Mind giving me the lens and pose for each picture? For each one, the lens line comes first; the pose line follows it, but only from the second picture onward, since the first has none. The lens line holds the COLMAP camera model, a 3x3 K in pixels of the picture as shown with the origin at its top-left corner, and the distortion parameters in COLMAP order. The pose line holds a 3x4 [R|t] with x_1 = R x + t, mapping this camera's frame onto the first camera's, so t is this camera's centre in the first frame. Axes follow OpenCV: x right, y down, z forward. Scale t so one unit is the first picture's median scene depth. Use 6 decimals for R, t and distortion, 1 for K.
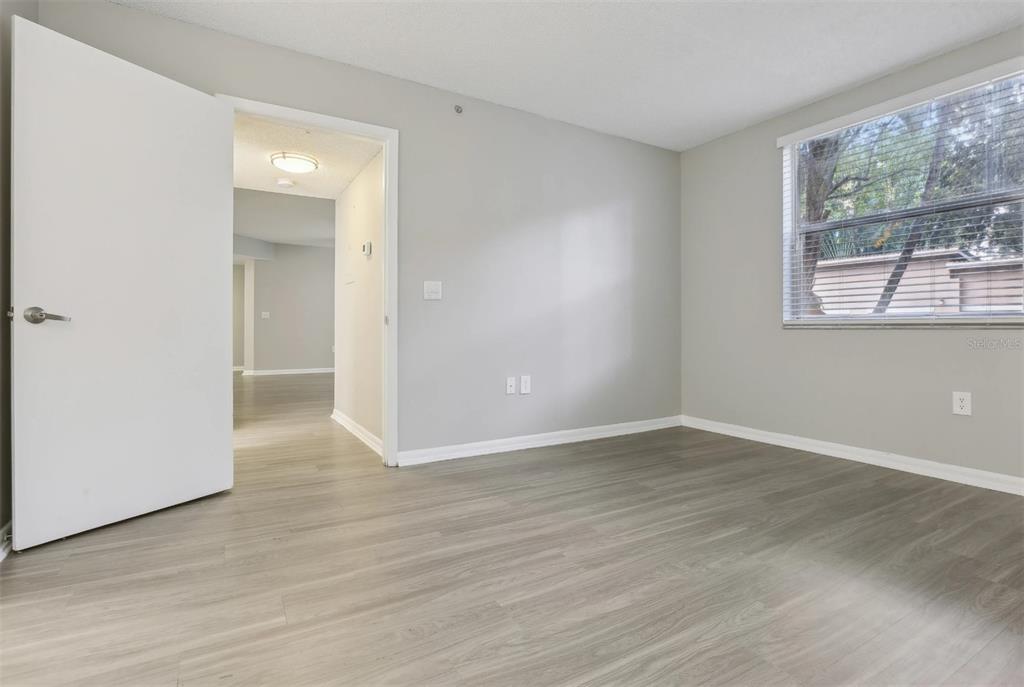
lens RADIAL K [[497.5, 0, 511.1], [0, 497.5, 336.2], [0, 0, 1]] dist [-0.017638, 0.003271]
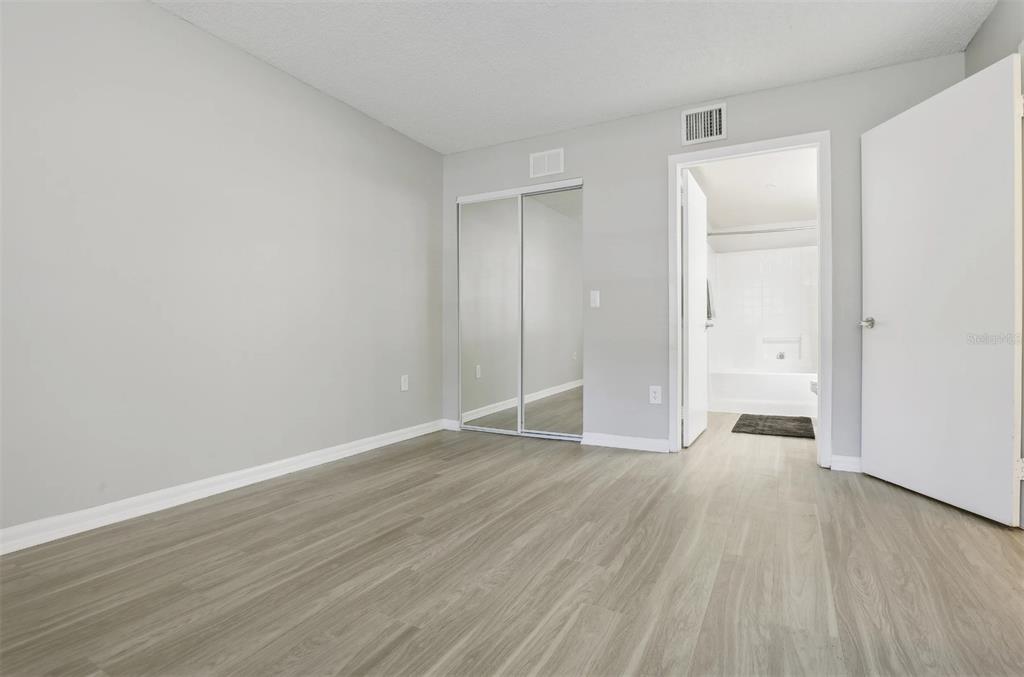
lens RADIAL K [[486.5, 0, 511.1], [0, 486.5, 334.6], [0, 0, 1]] dist [0.000704, 0.001537]
pose [[-0.859126, 0.004600, -0.511744, 0.766114], [-0.005578, 0.999816, 0.018353, -0.021193], [0.511734, 0.018623, -0.858942, 1.789102]]
